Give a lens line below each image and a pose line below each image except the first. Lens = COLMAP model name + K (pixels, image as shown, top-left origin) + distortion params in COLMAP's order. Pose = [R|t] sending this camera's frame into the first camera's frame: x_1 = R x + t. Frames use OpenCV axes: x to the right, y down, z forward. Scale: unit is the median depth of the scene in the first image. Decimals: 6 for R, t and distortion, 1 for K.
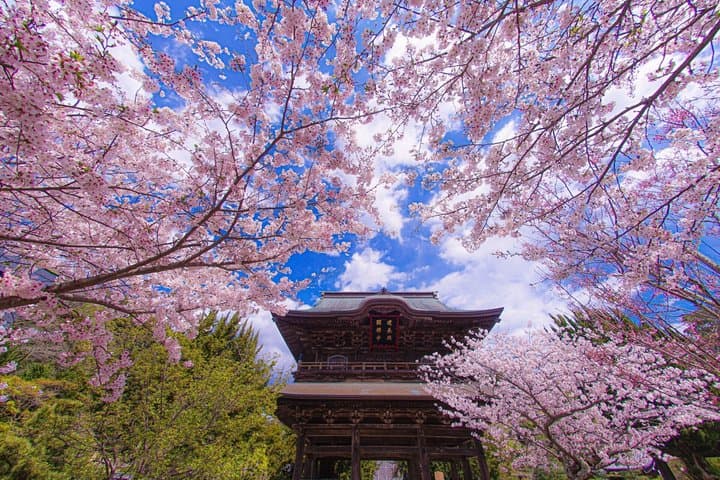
lens RADIAL K [[250.5, 0, 359.7], [0, 250.5, 237.6], [0, 0, 1]] dist [0.001462, 0.000035]
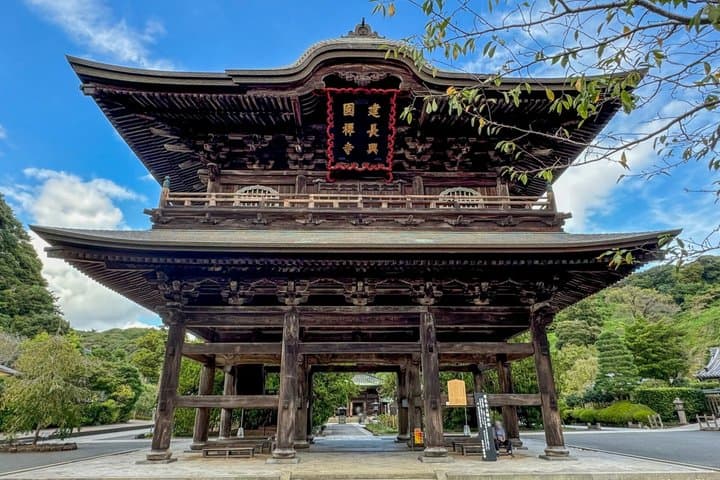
lens RADIAL K [[423.8, 0, 358.1], [0, 423.8, 240.5], [0, 0, 1]] dist [-0.003918, -0.000169]
pose [[0.999157, 0.003124, 0.040941, 0.068758], [-0.018786, 0.921401, 0.388159, 0.285837], [-0.036511, -0.388601, 0.920682, 0.278625]]
